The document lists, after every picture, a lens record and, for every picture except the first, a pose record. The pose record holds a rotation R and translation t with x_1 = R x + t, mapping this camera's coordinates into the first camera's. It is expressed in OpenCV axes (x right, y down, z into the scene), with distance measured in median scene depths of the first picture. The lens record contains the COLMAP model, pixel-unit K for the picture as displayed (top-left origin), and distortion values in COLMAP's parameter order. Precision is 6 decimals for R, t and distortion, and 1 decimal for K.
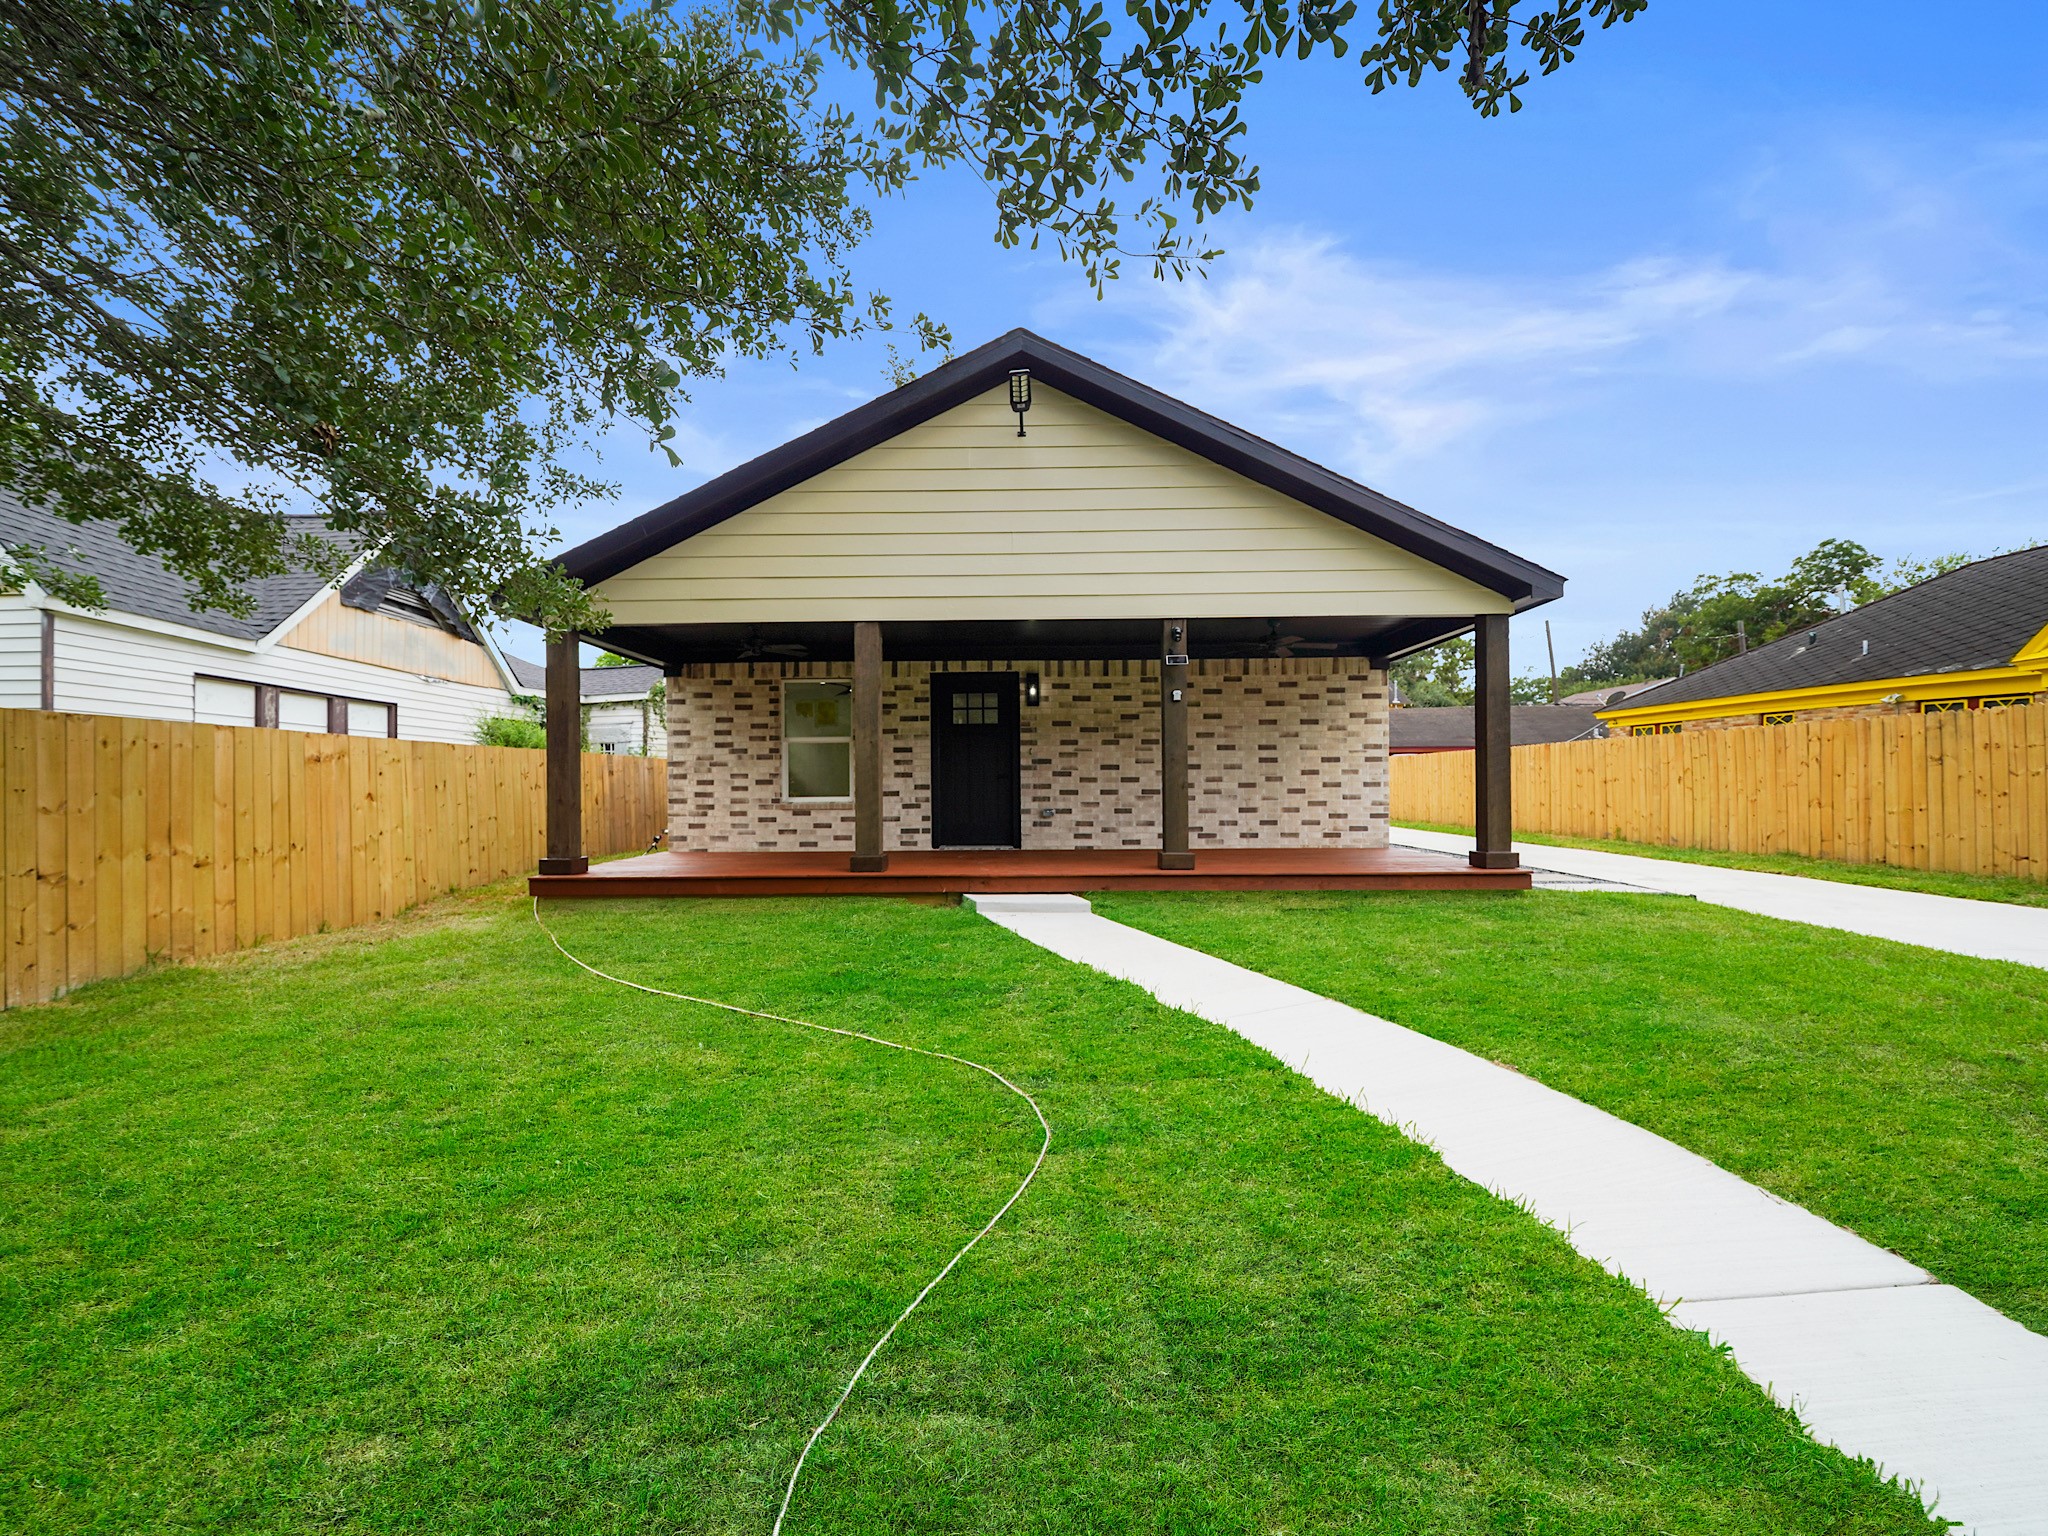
lens RADIAL K [[790.5, 0, 1021.4], [0, 790.5, 780.8], [0, 0, 1]] dist [-0.004361, -0.000929]
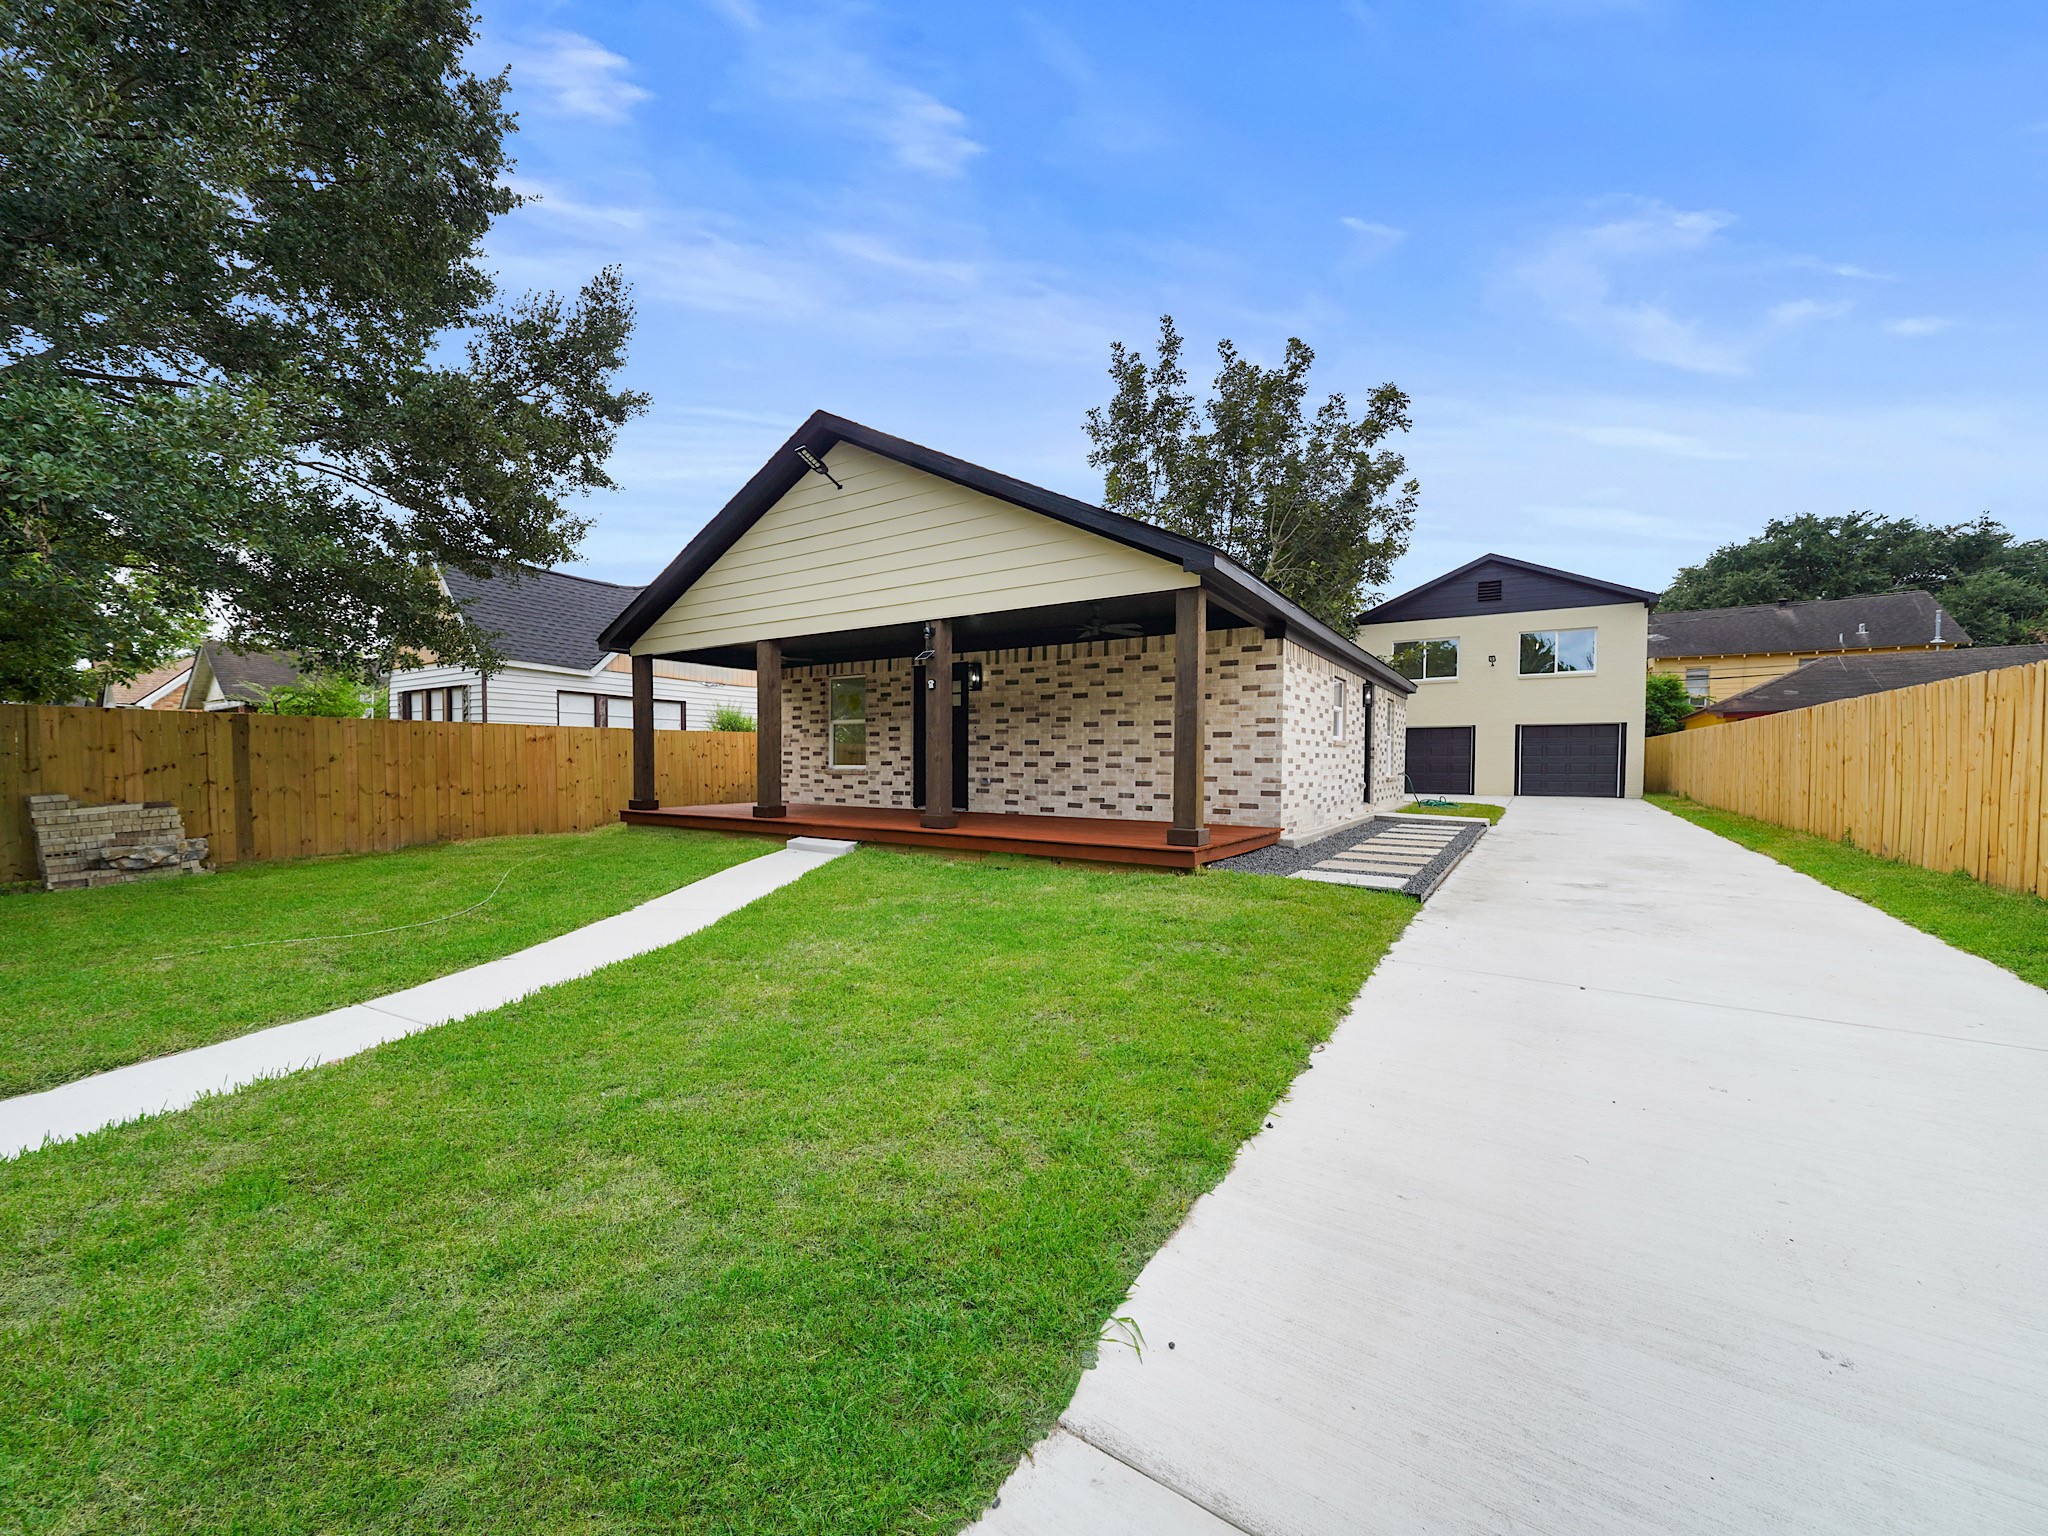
lens RADIAL K [[790.5, 0, 1011.1], [0, 790.5, 776.1], [0, 0, 1]] dist [-0.004361, -0.000929]
pose [[0.842119, 0.022334, -0.538829, 0.696145], [-0.006237, 0.999479, 0.031681, -0.004820], [0.539256, -0.023319, 0.841819, 0.033456]]
